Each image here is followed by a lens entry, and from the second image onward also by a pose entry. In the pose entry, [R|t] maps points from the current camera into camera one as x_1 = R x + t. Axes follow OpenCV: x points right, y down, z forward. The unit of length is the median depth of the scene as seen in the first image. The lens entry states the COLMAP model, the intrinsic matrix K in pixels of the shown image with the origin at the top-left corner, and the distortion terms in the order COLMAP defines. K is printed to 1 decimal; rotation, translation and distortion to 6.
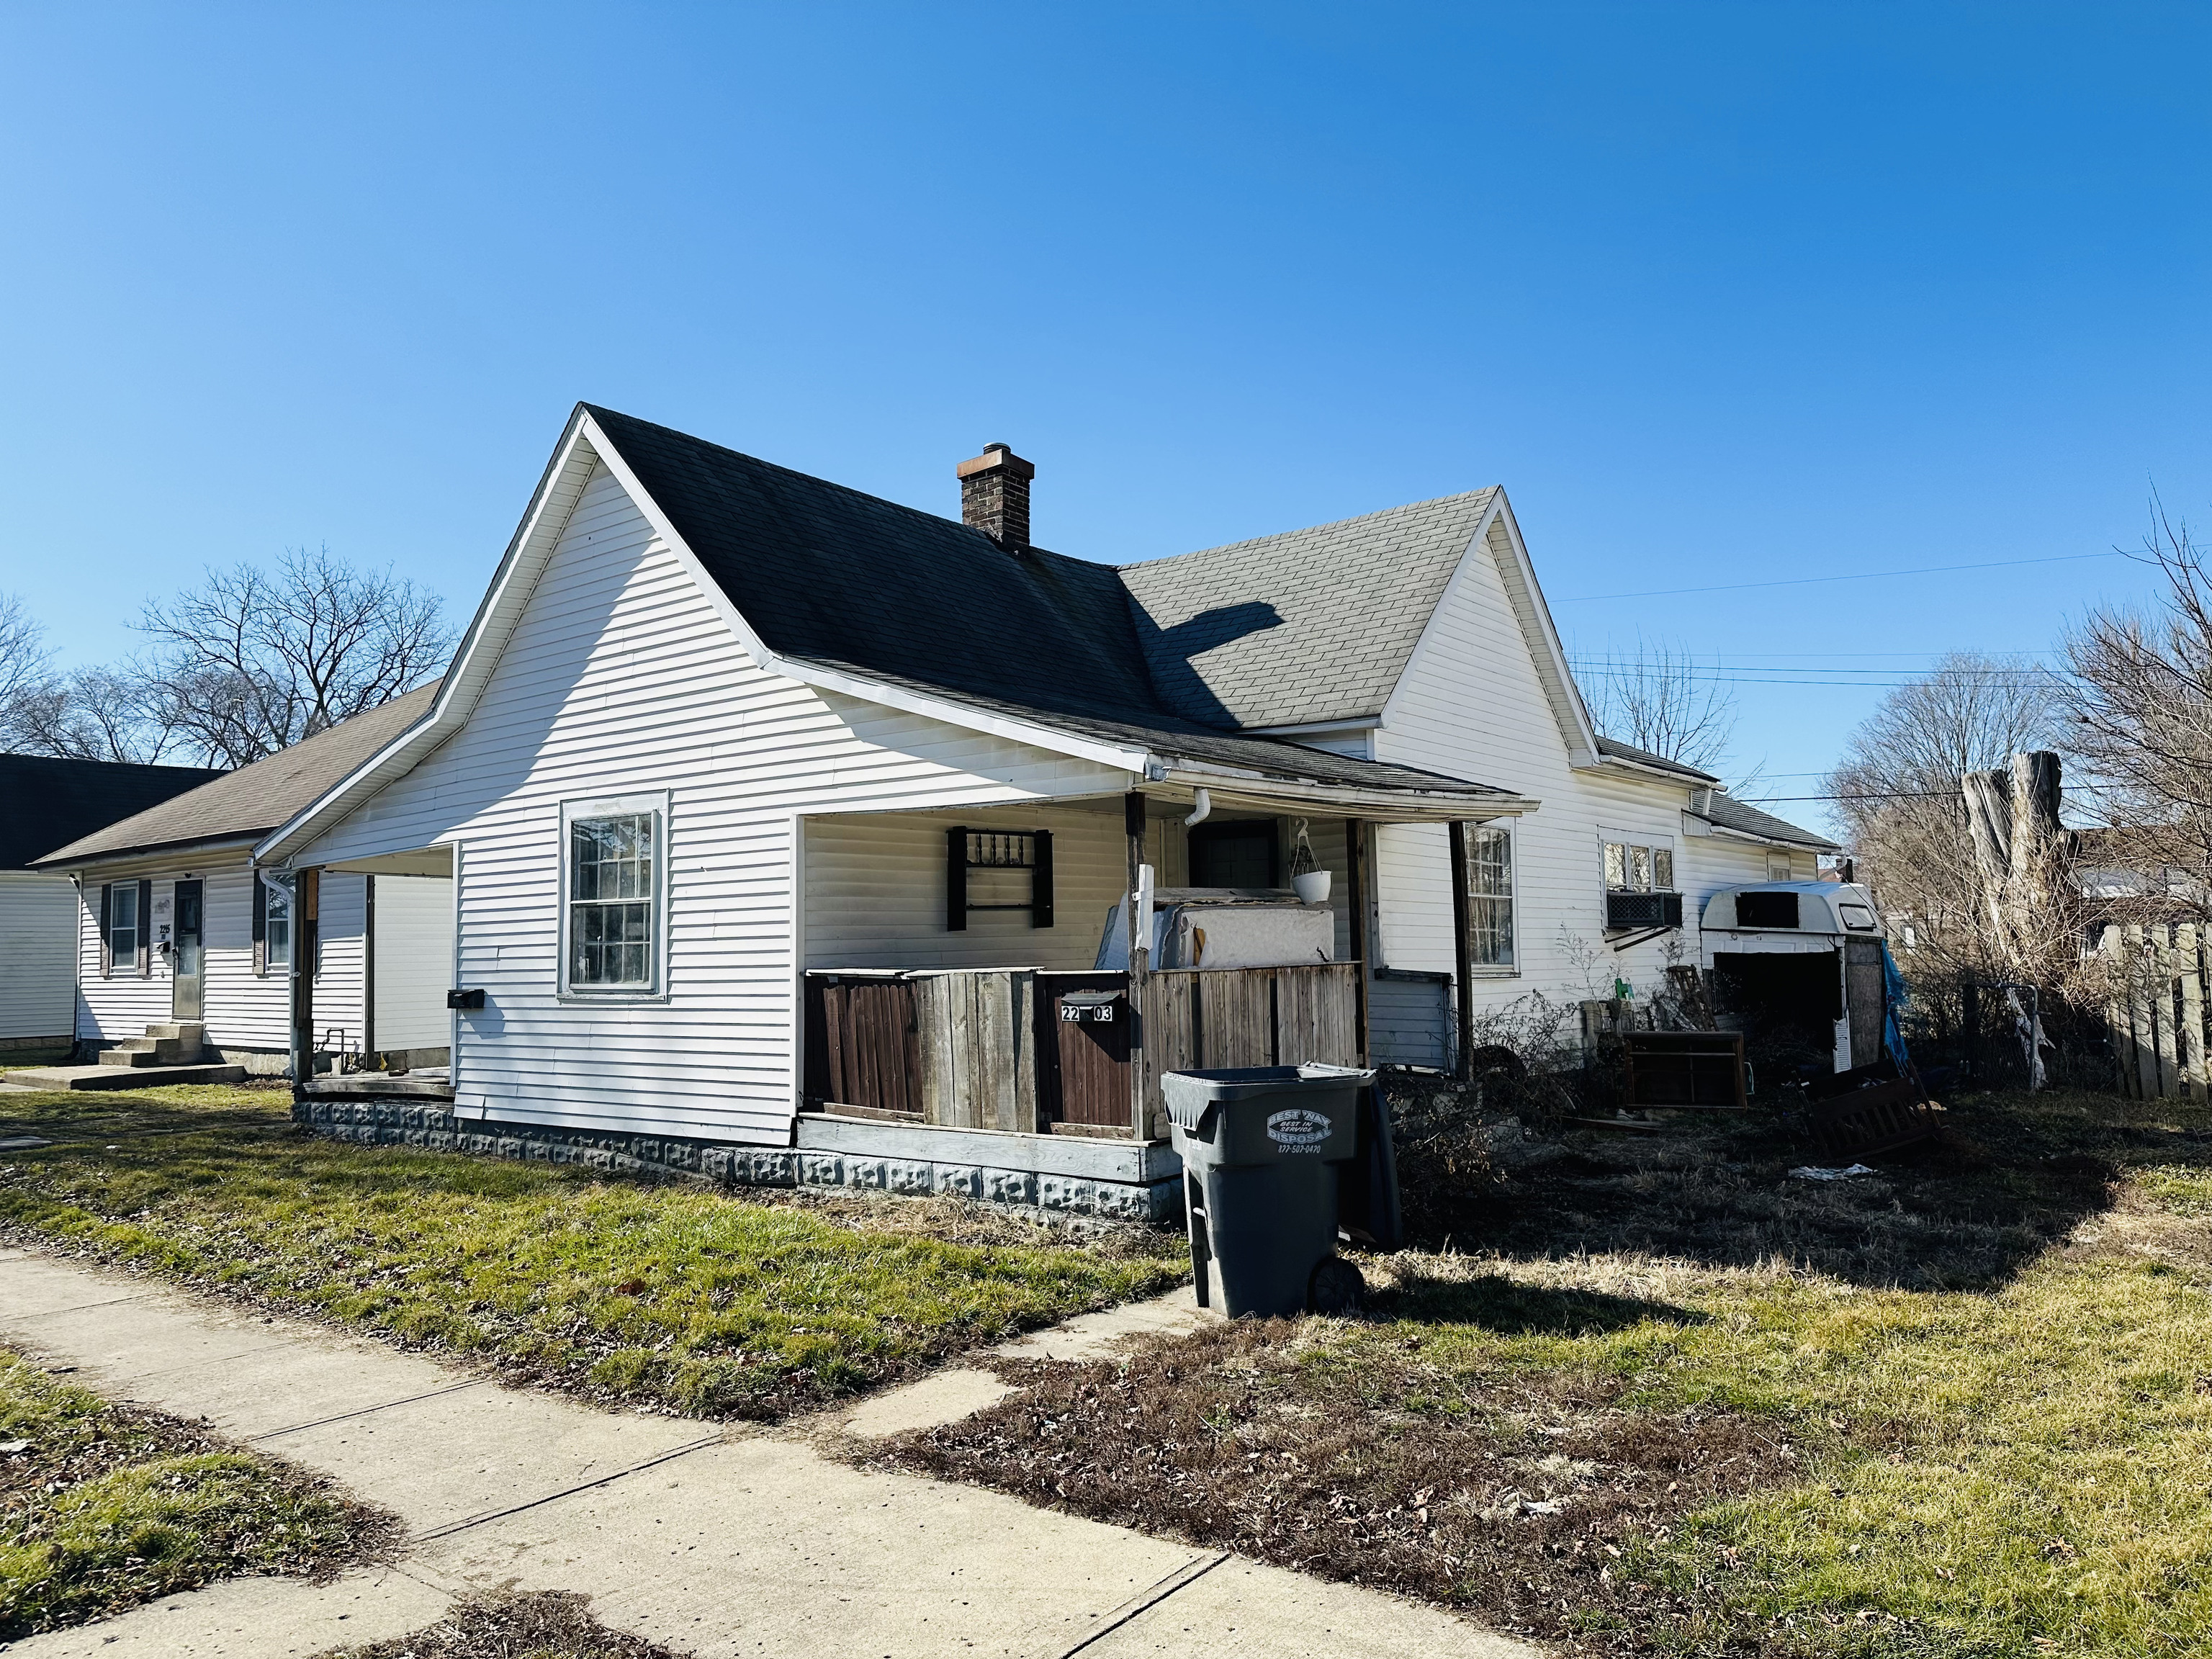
lens RADIAL K [[1566.3, 0, 1106.1], [0, 1566.3, 835.2], [0, 0, 1]] dist [0.005905, -0.002165]
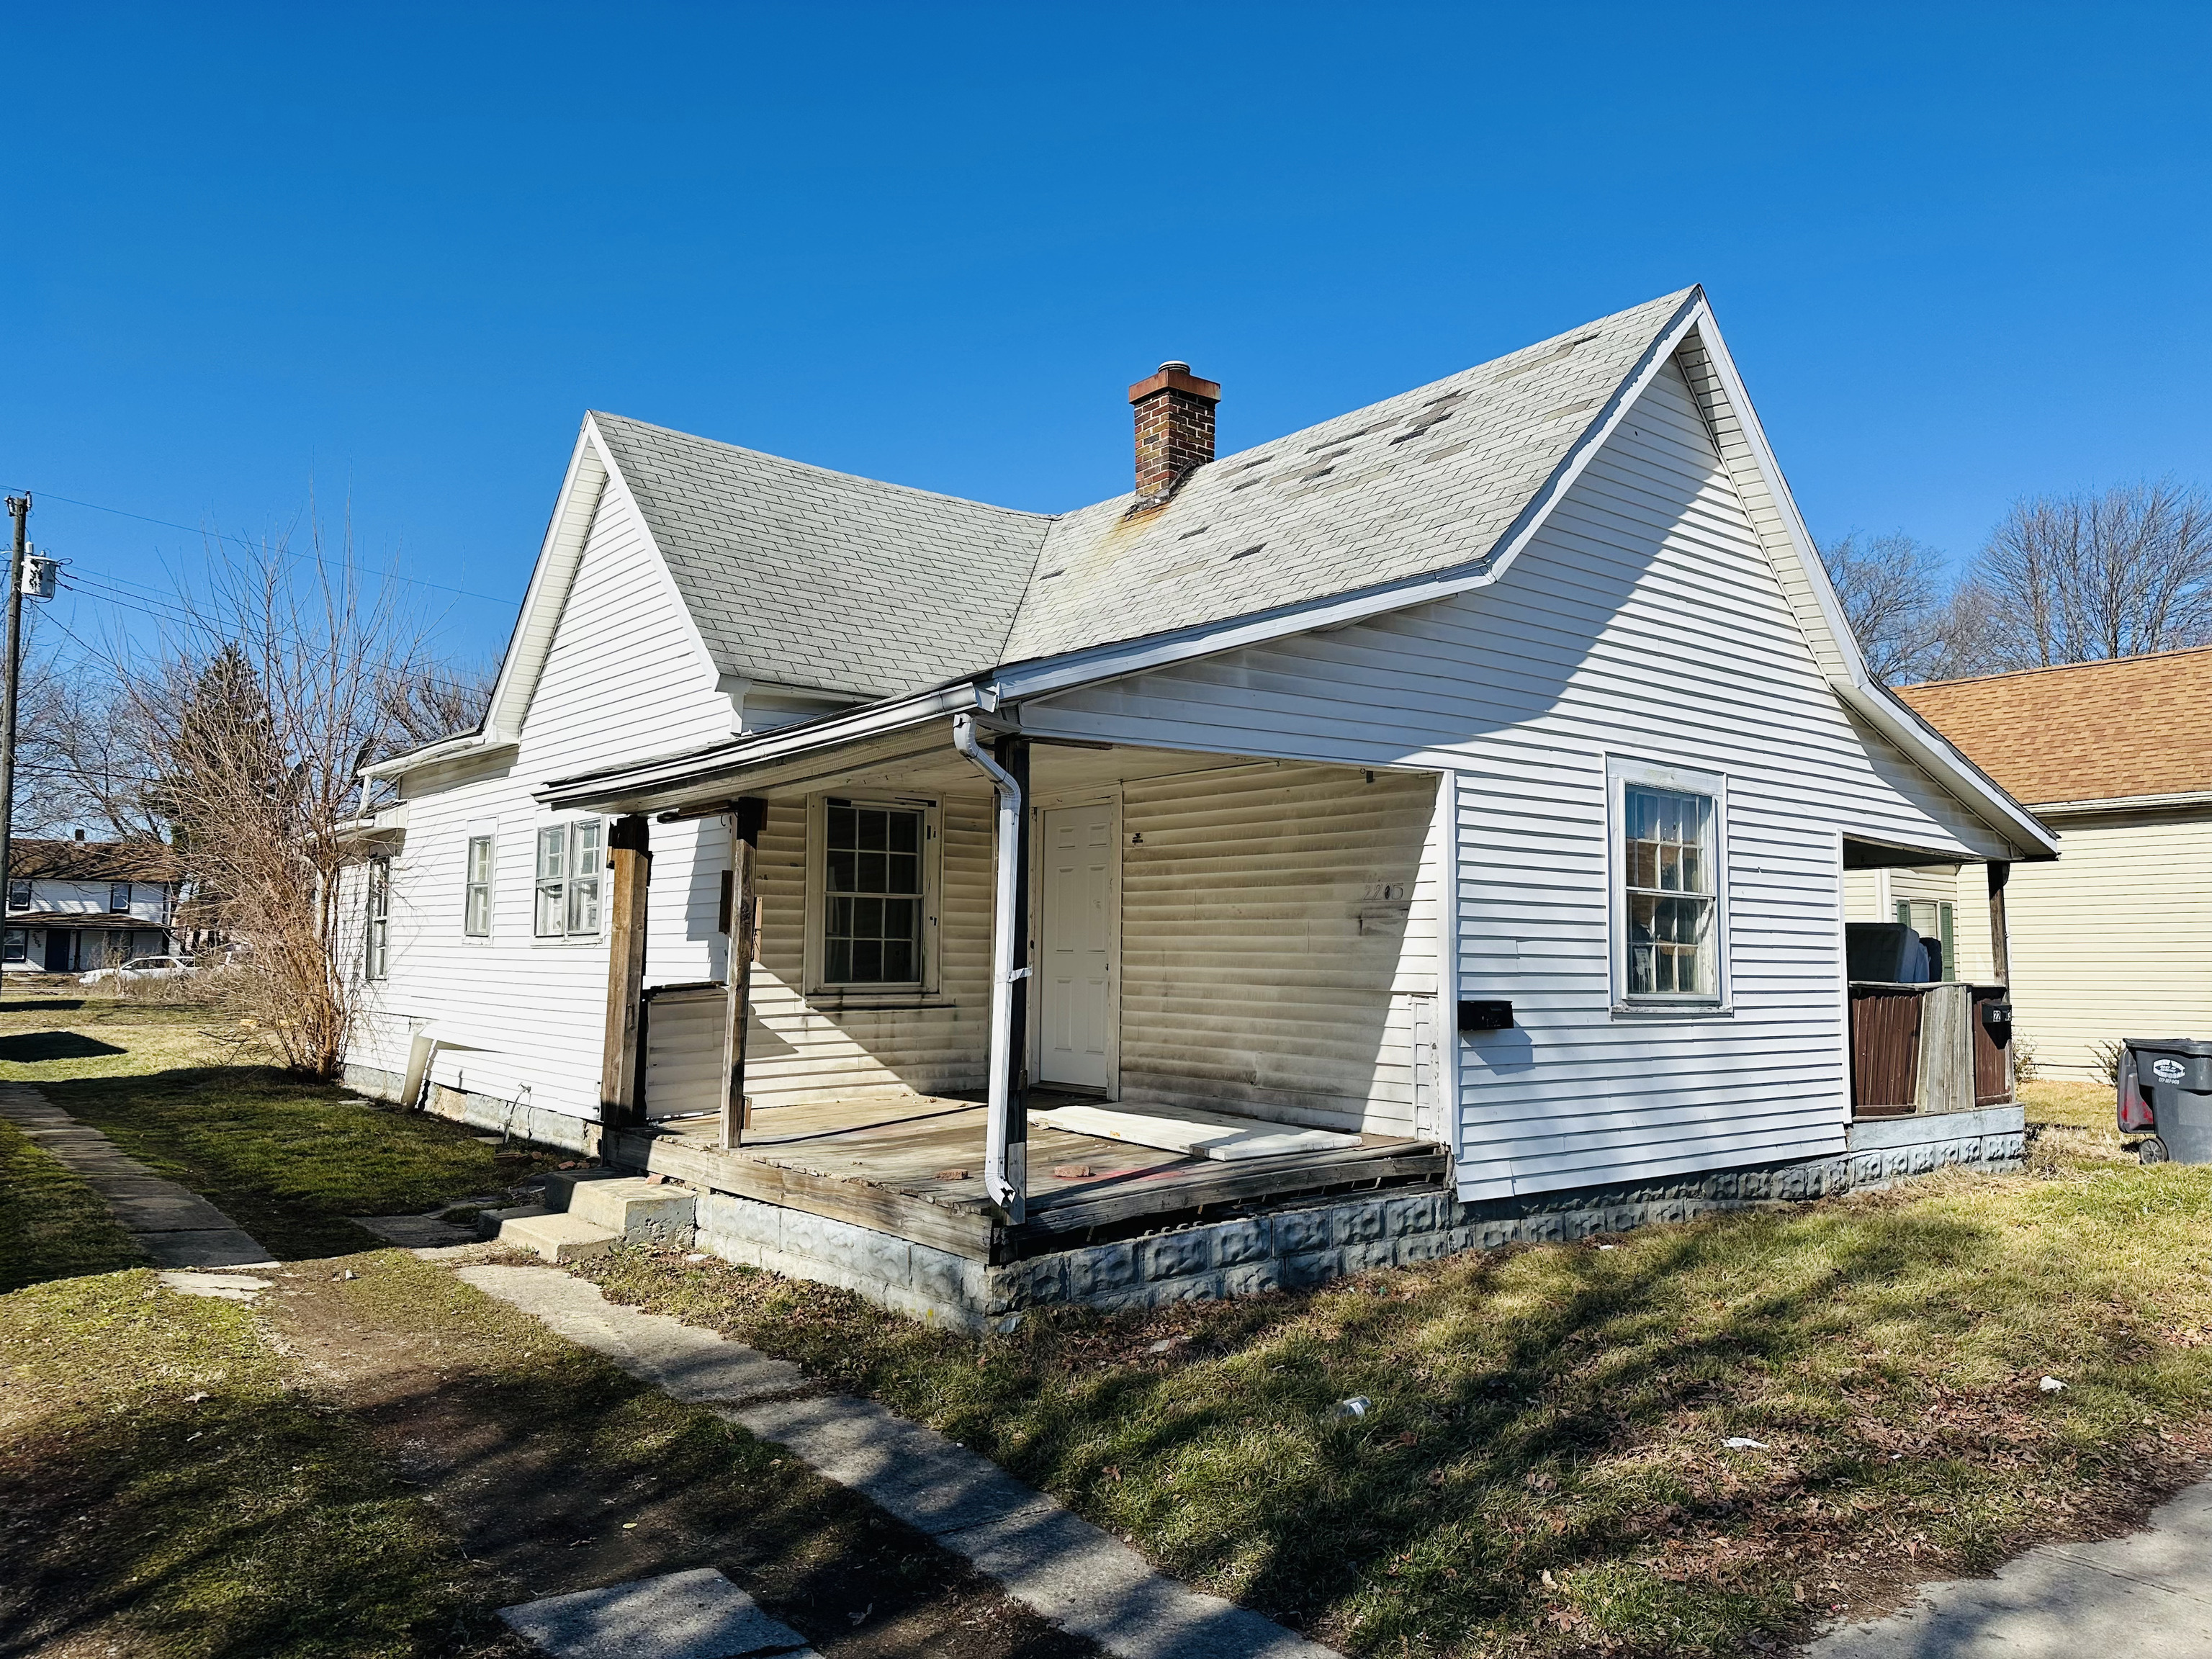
lens RADIAL K [[1566.3, 0, 1106.2], [0, 1566.3, 821.8], [0, 0, 1]] dist [0.005905, -0.002165]
pose [[0.242475, 0.112538, 0.963608, -1.134009], [-0.087100, 0.991763, -0.093909, 0.104012], [-0.966240, -0.061159, 0.250280, 1.039910]]
